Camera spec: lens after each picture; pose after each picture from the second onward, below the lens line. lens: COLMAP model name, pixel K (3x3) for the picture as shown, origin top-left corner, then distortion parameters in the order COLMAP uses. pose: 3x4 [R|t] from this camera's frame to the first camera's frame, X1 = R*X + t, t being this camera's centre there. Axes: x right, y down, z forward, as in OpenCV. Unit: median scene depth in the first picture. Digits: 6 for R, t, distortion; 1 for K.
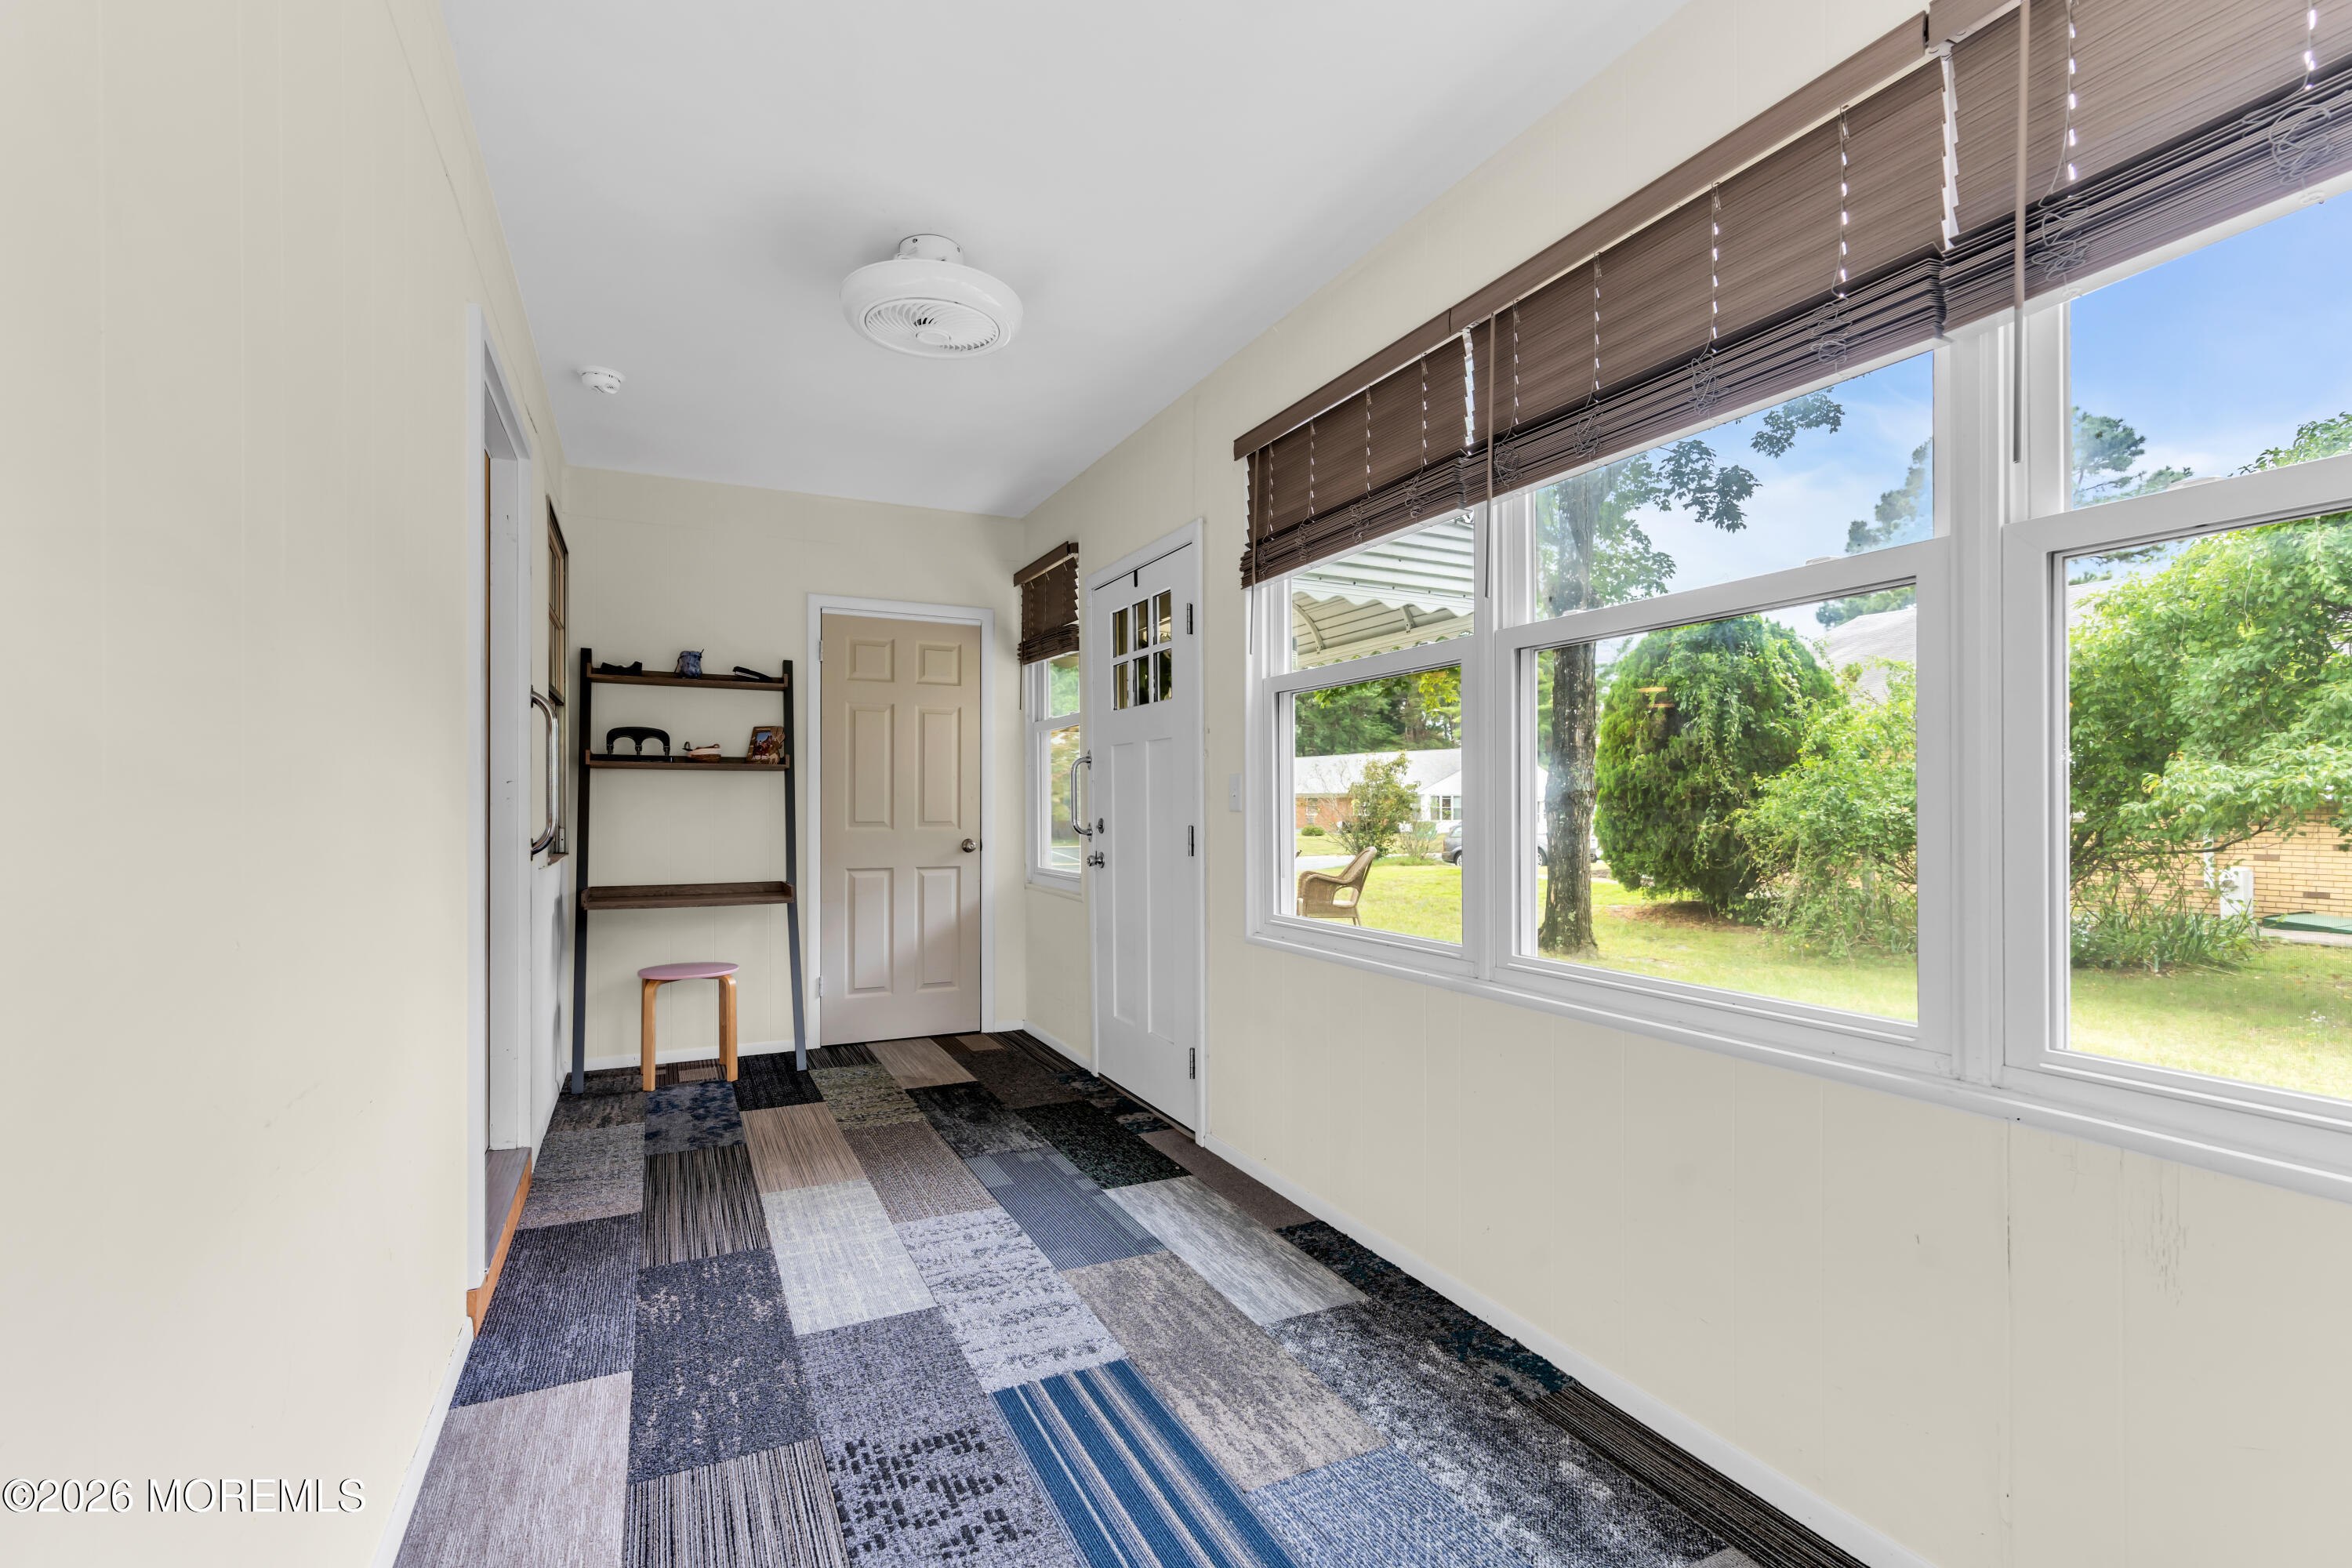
lens RADIAL K [[1076.6, 0, 1184.0], [0, 1076.6, 774.7], [0, 0, 1]] dist [-0.003696, 0.000231]
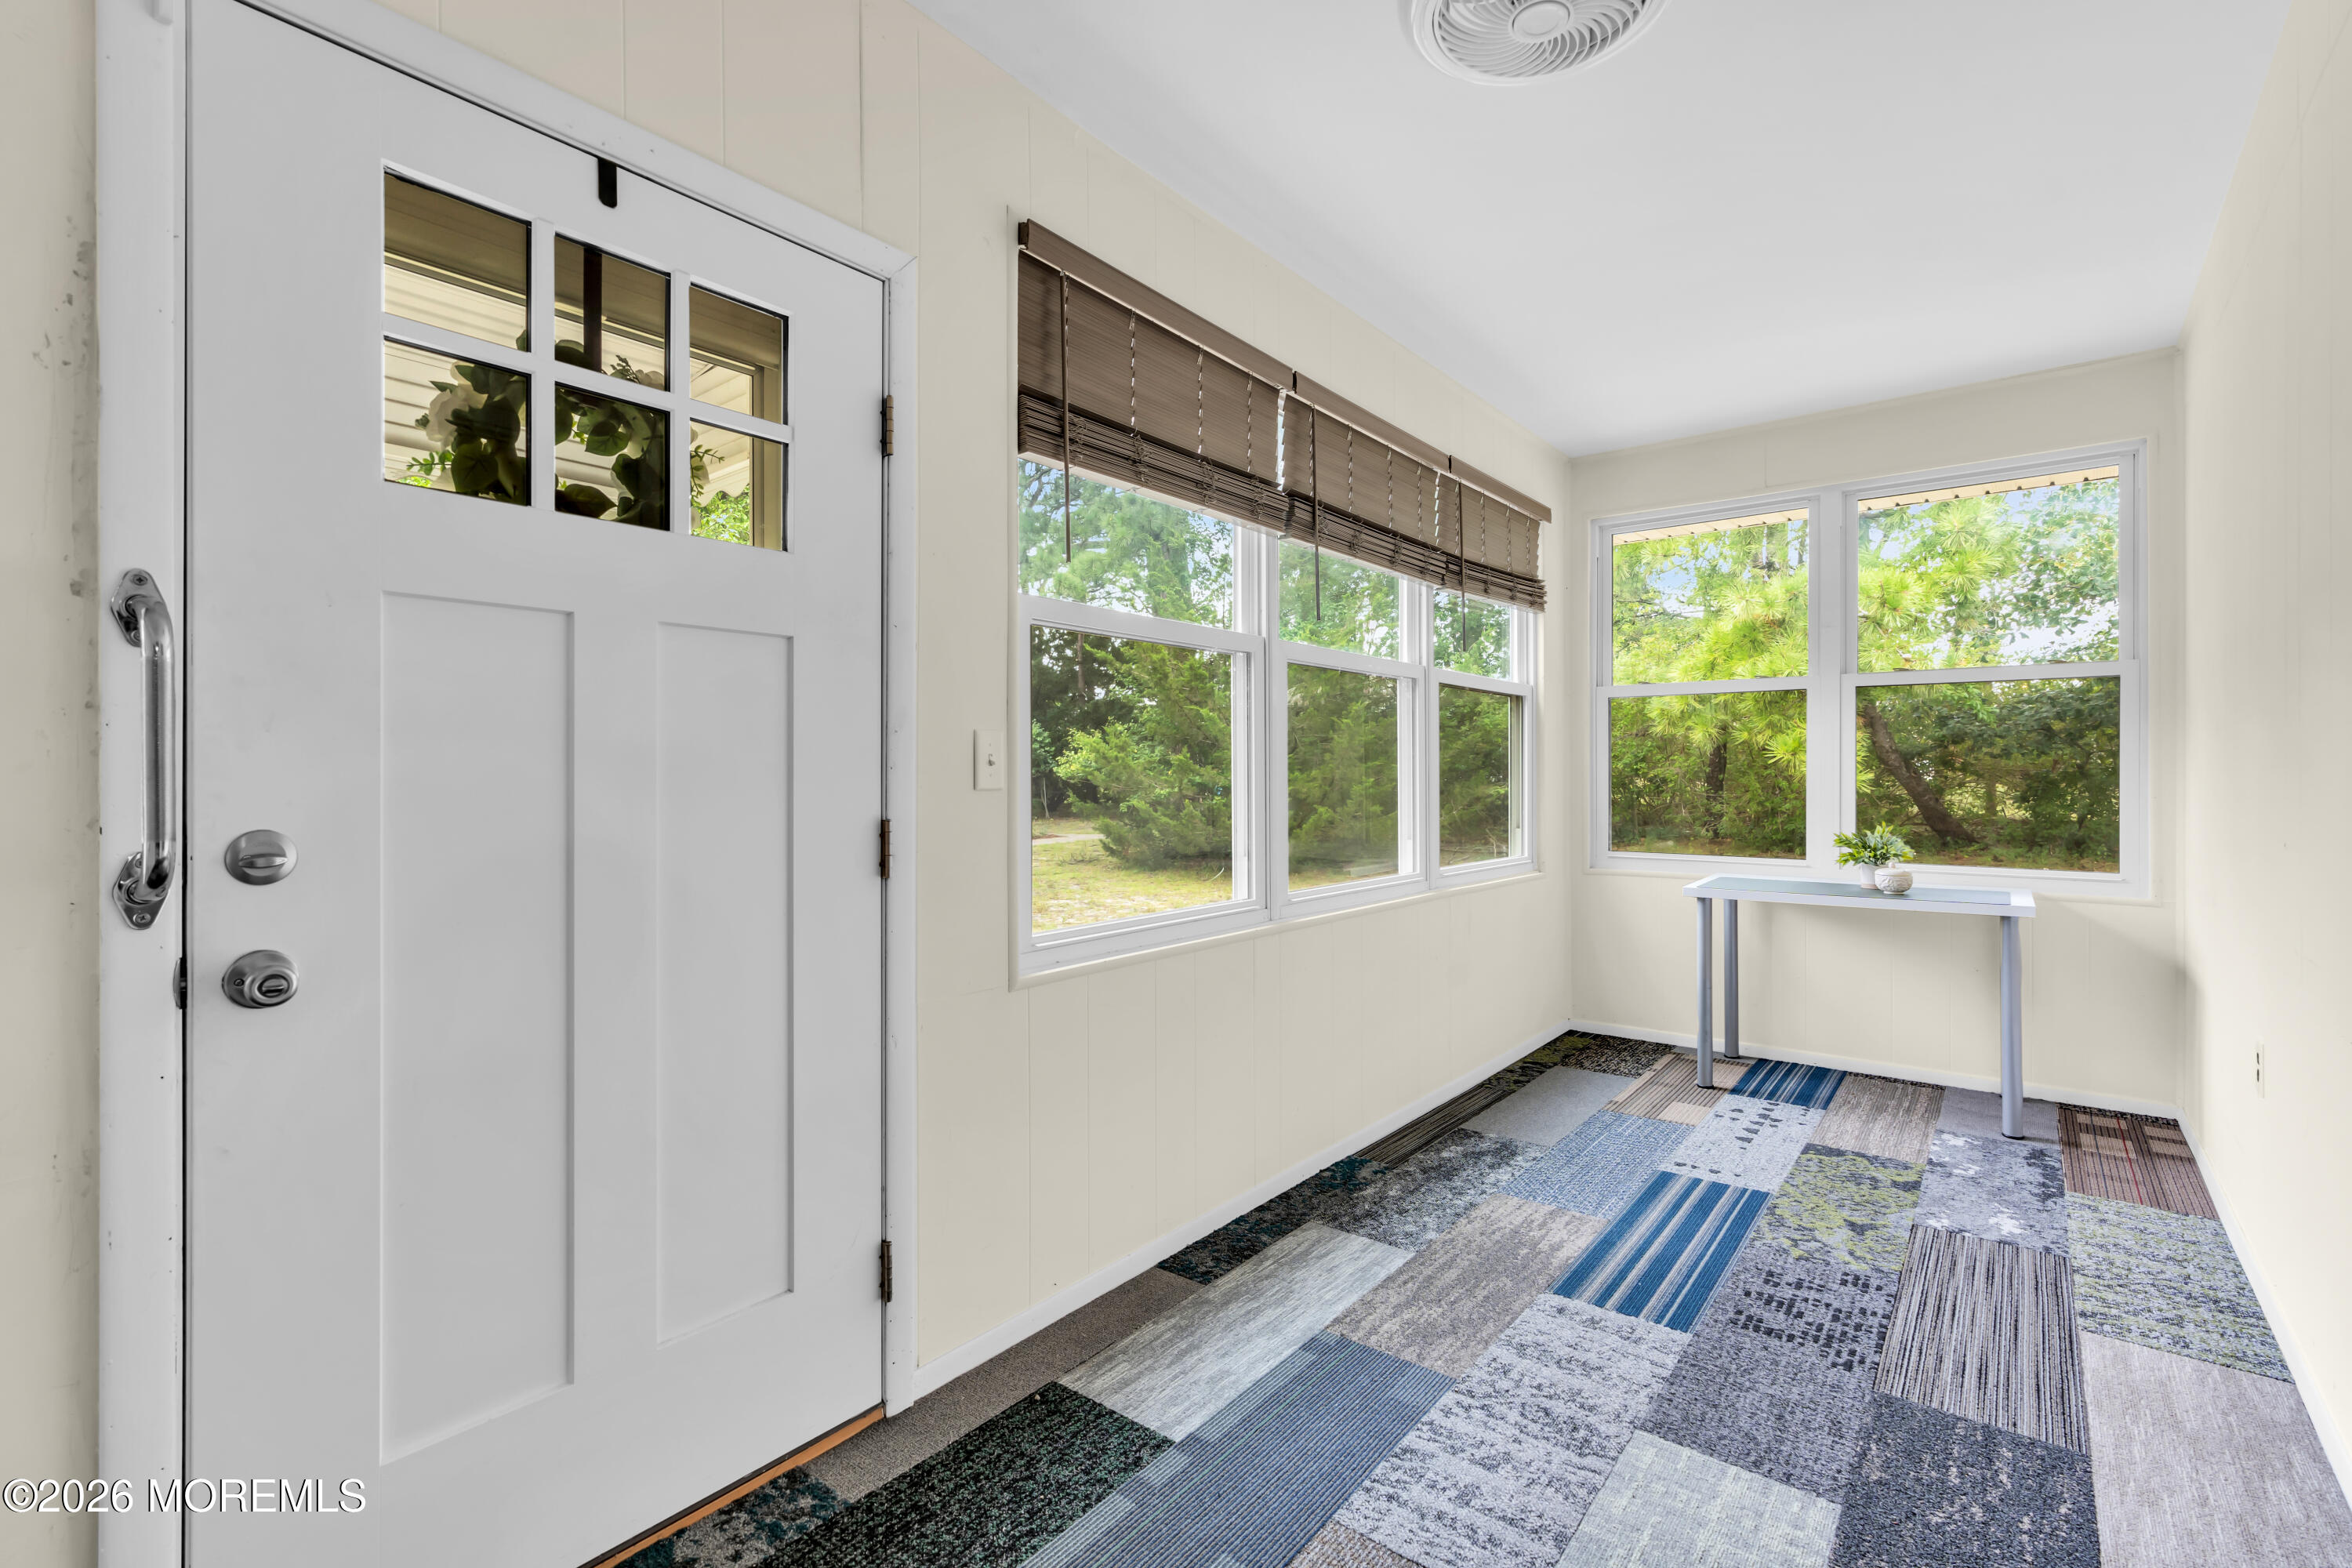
lens RADIAL K [[1076.6, 0, 1184.0], [0, 1076.6, 774.7], [0, 0, 1]] dist [-0.003696, 0.000231]
pose [[-0.439652, 0.005283, 0.898153, -0.854405], [-0.020708, 0.999657, -0.016017, 0.054621], [-0.897930, -0.025641, -0.439392, 1.803700]]
